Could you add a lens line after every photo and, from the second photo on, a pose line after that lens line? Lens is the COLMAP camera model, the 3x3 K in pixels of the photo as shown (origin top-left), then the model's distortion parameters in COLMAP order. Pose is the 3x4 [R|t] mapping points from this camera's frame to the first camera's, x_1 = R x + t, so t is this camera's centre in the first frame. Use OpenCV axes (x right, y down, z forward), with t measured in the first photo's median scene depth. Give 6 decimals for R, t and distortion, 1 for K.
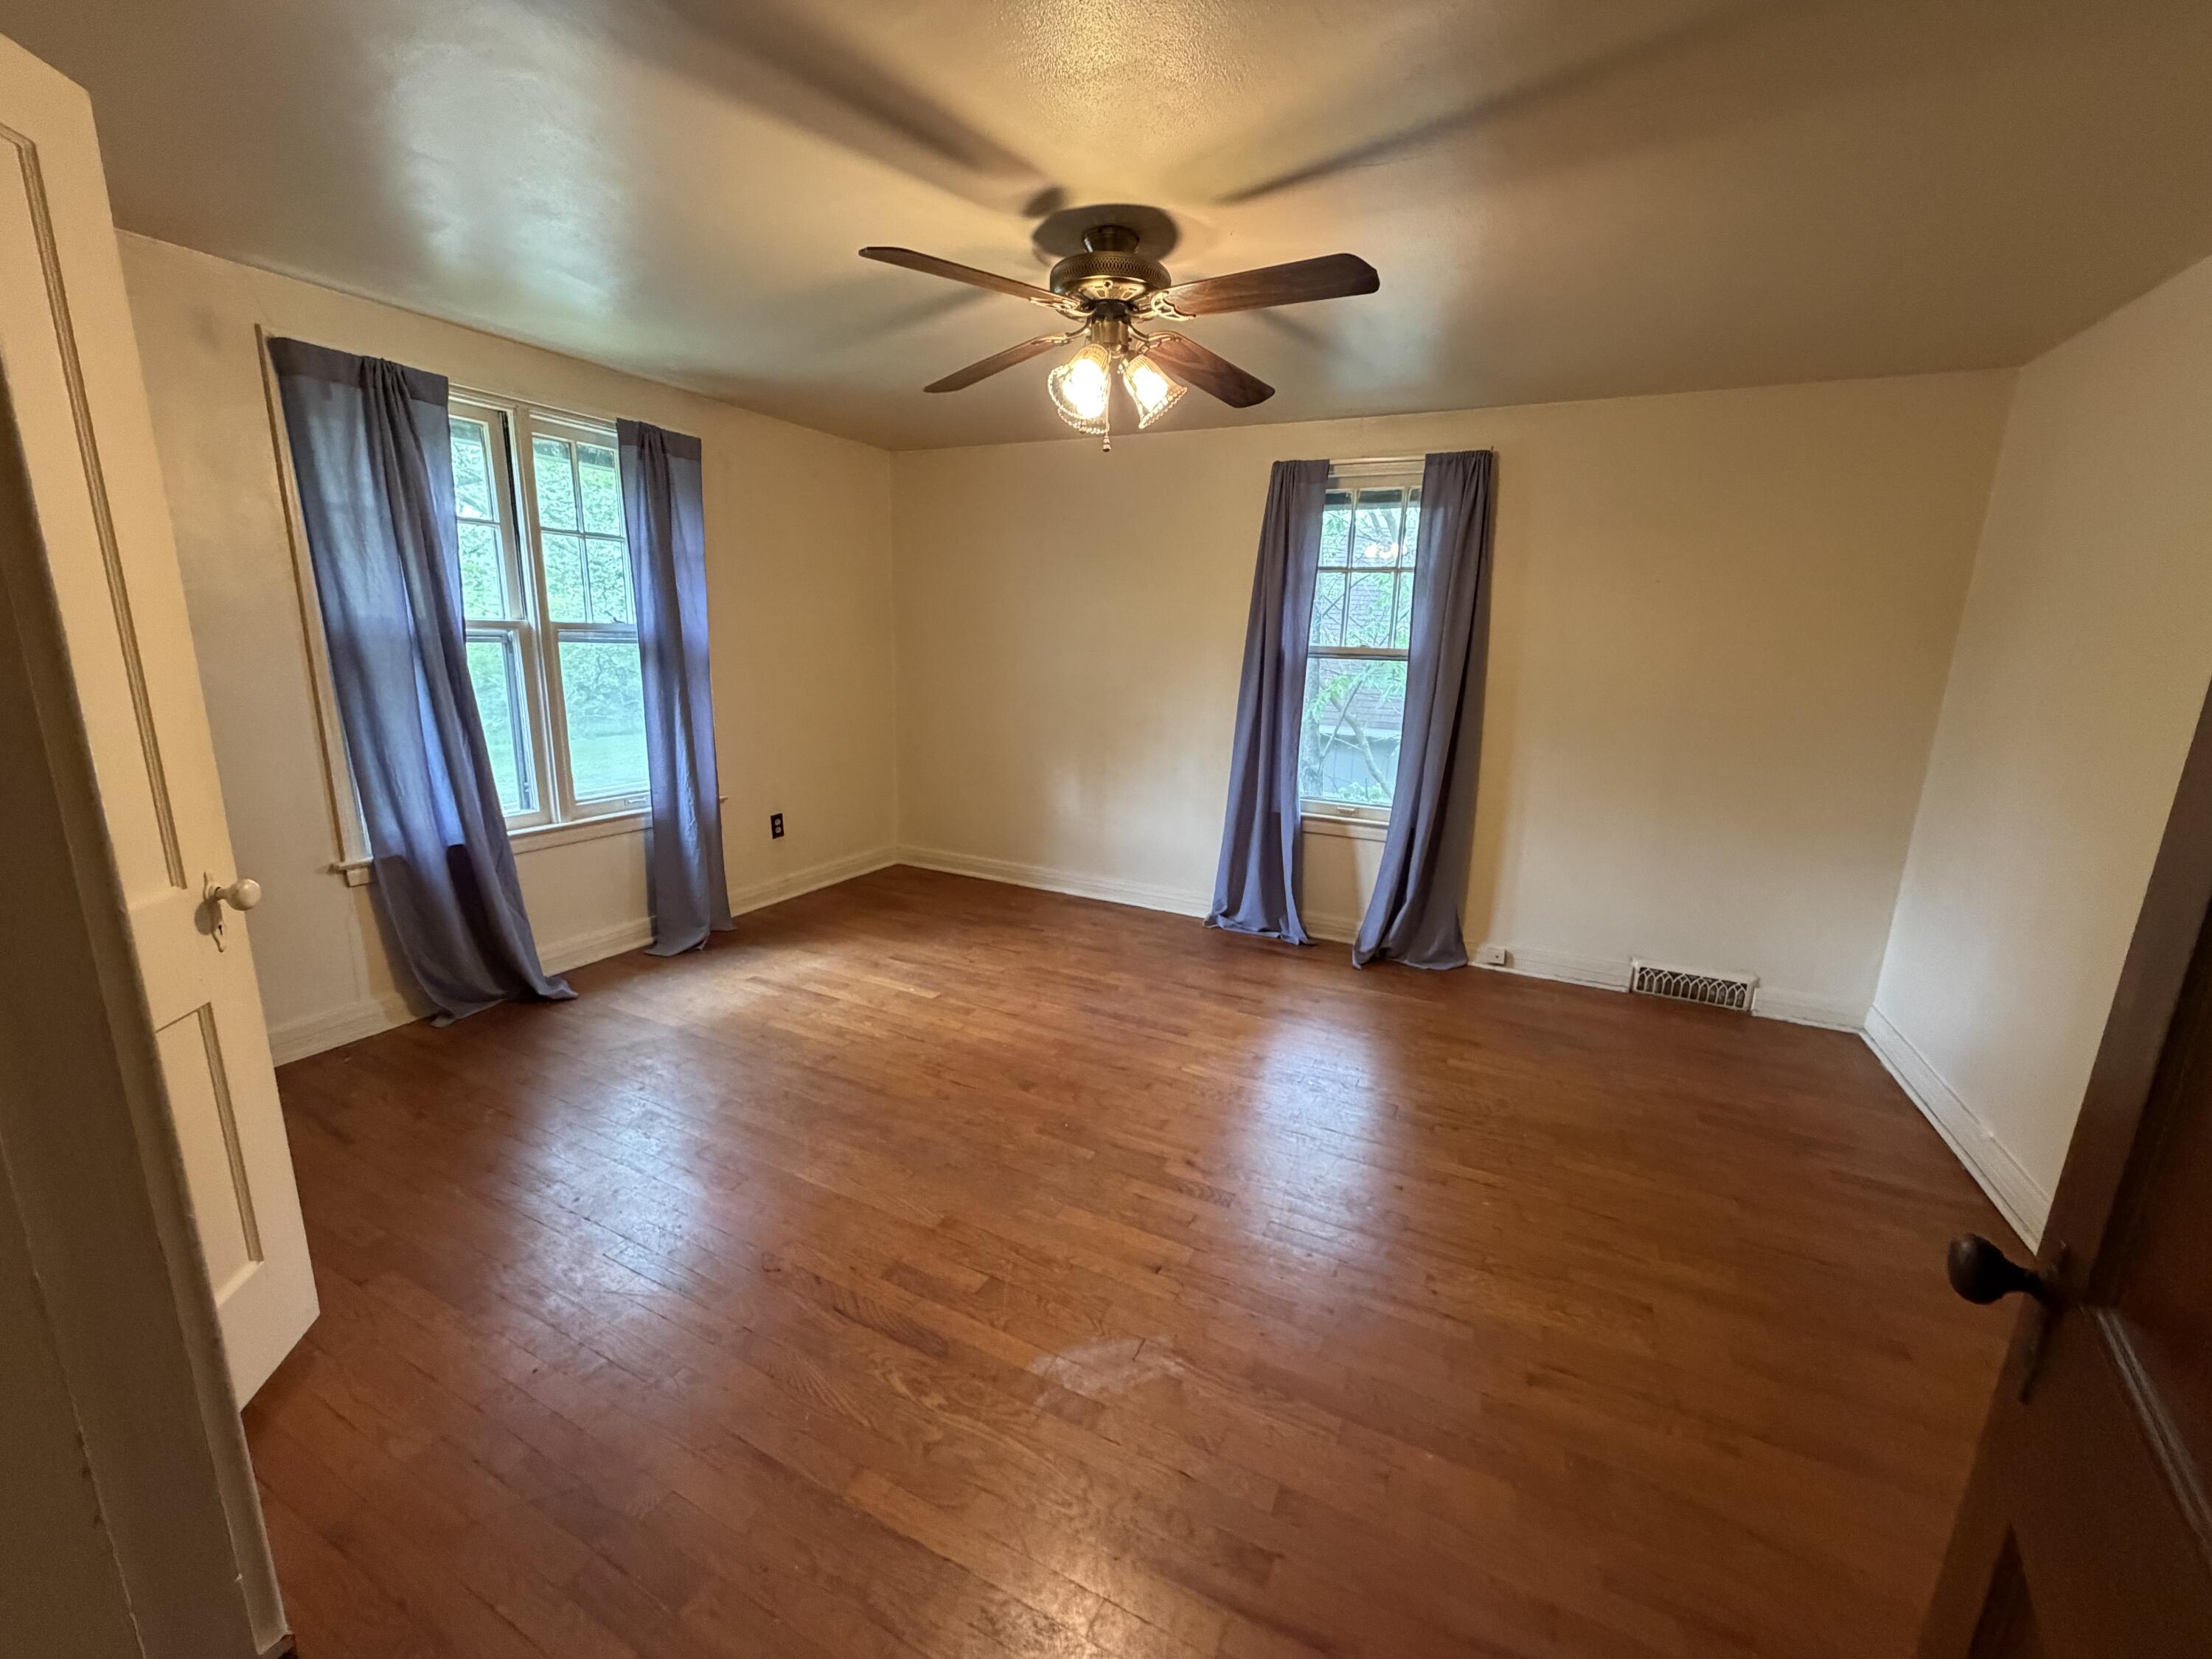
lens RADIAL K [[883.5, 0, 1104.7], [0, 883.5, 831.2], [0, 0, 1]] dist [0.004350, 0.000320]
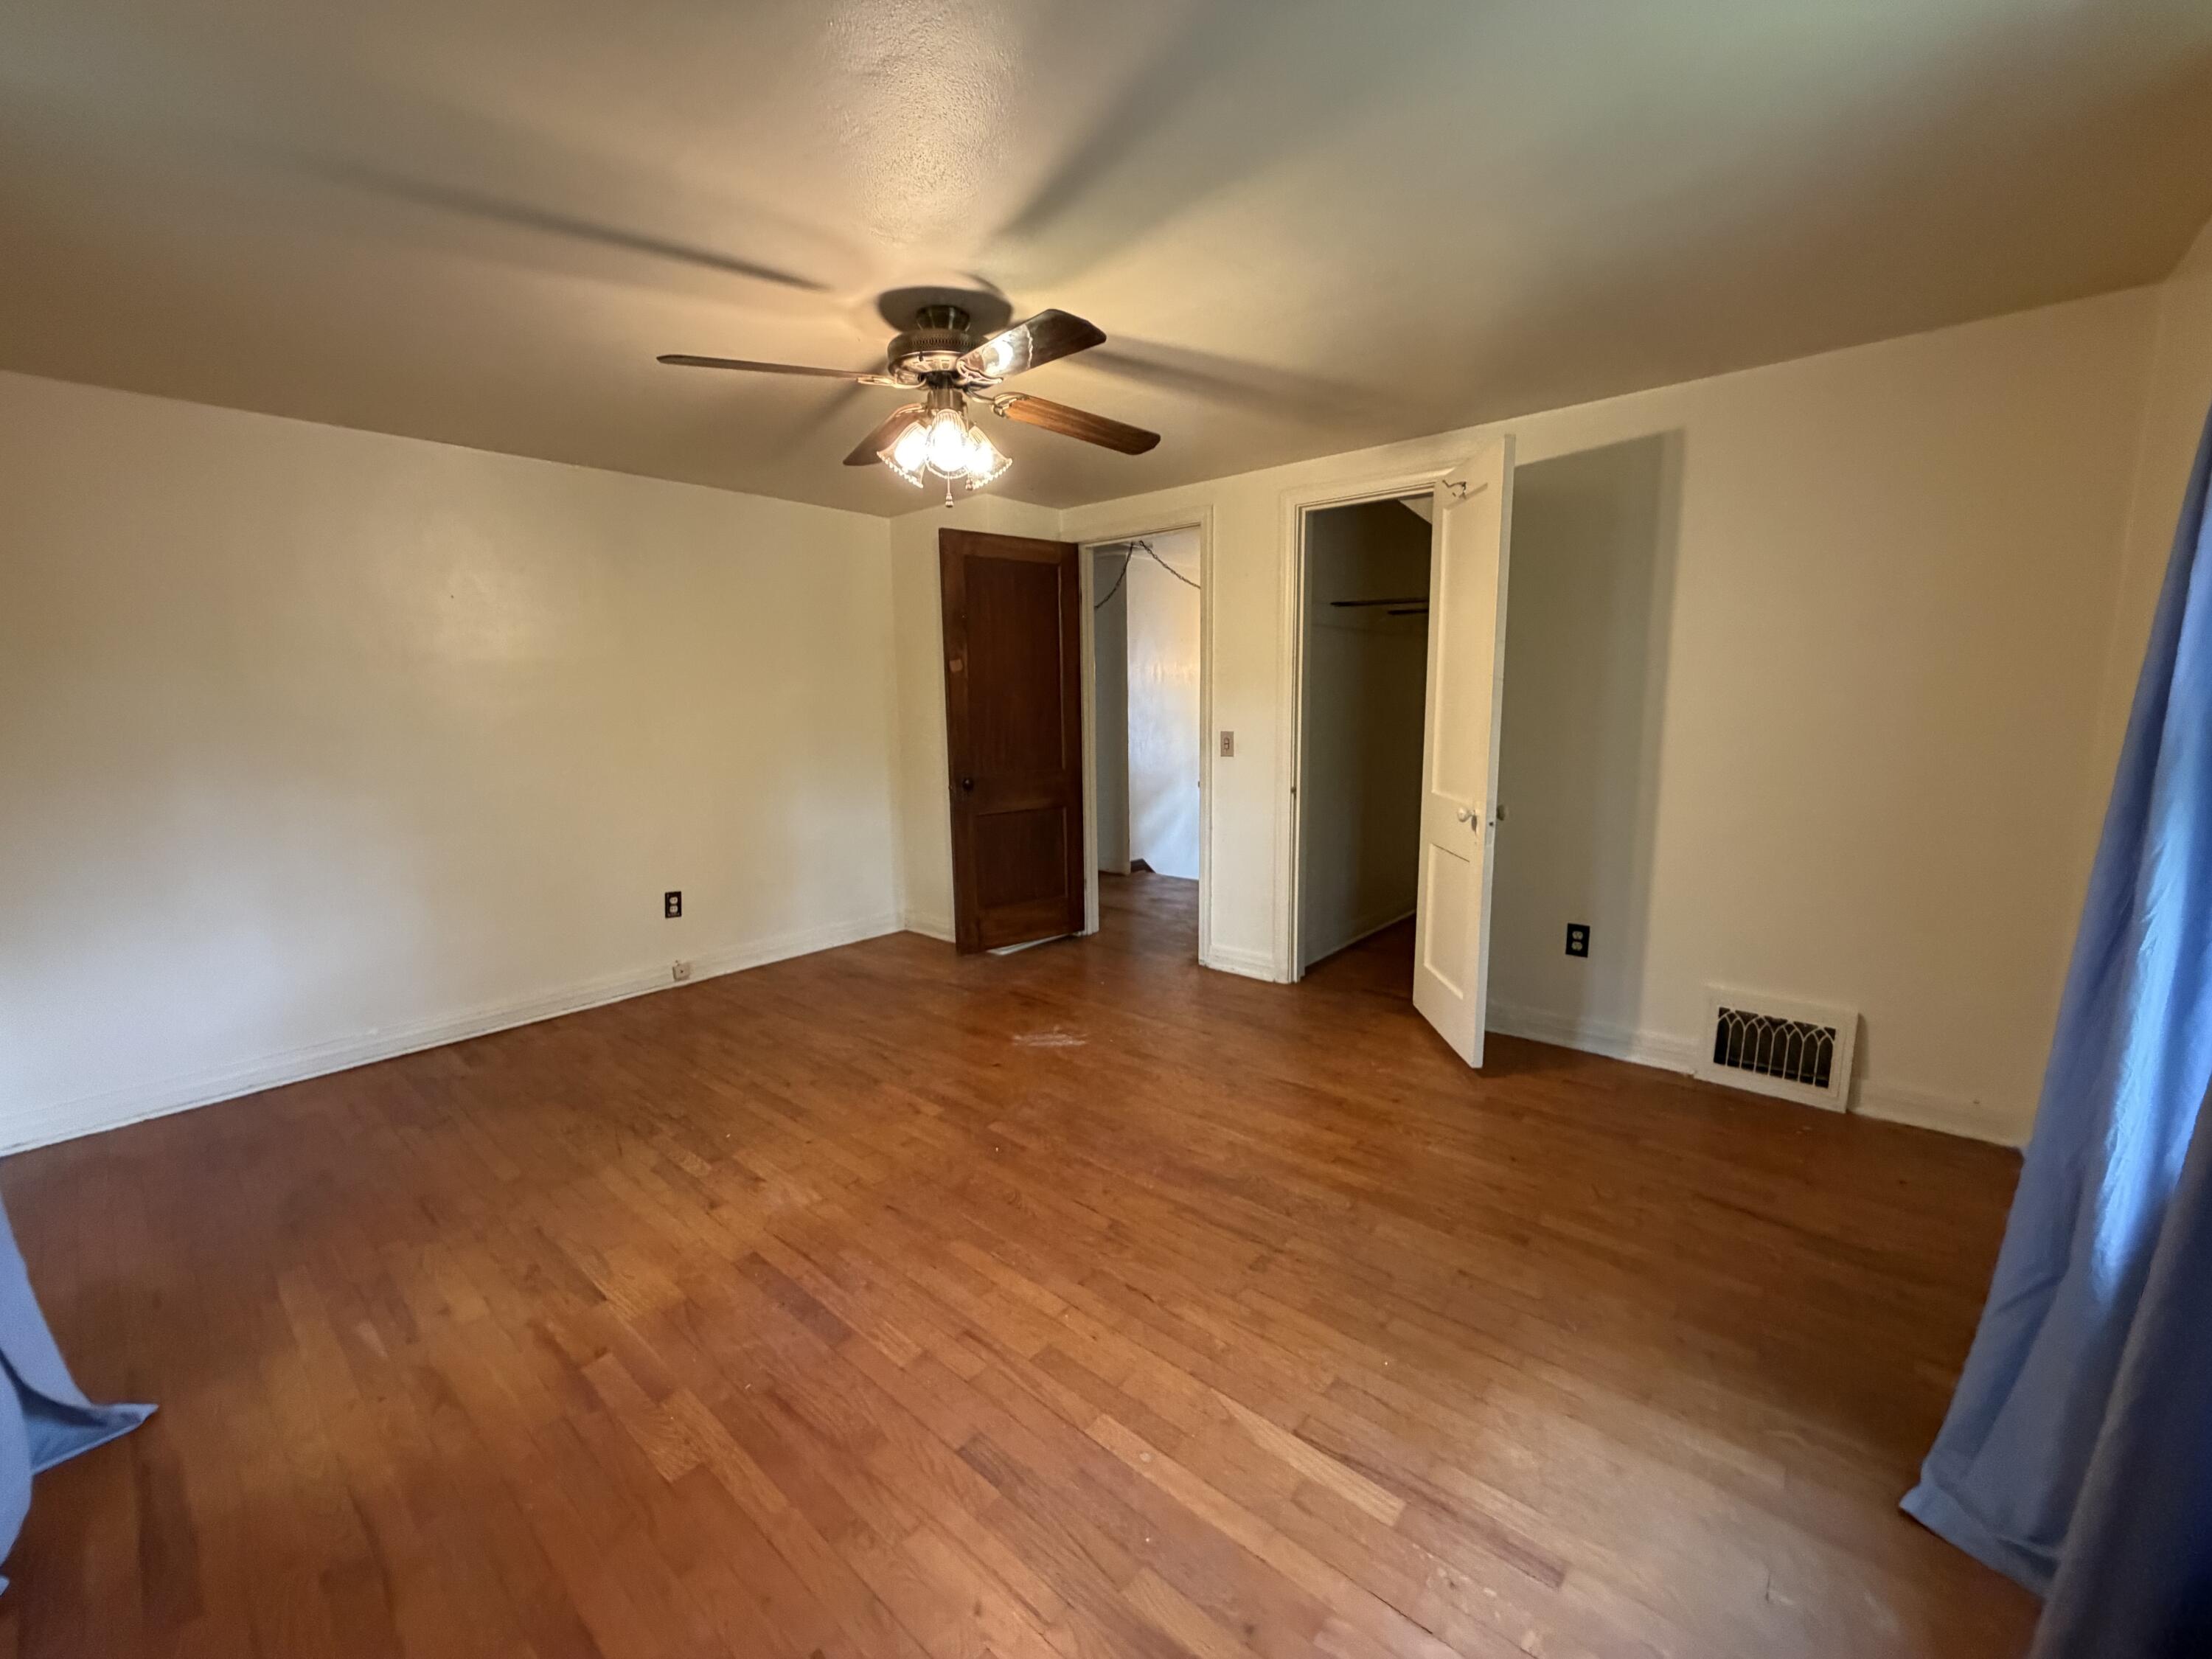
lens RADIAL K [[883.5, 0, 1104.3], [0, 883.5, 835.8], [0, 0, 1]] dist [0.004350, 0.000320]
pose [[-0.968488, -0.055714, 0.242748, -0.322808], [0.038529, 0.929410, 0.367032, -0.312195], [-0.246062, 0.364819, -0.897976, 1.443435]]
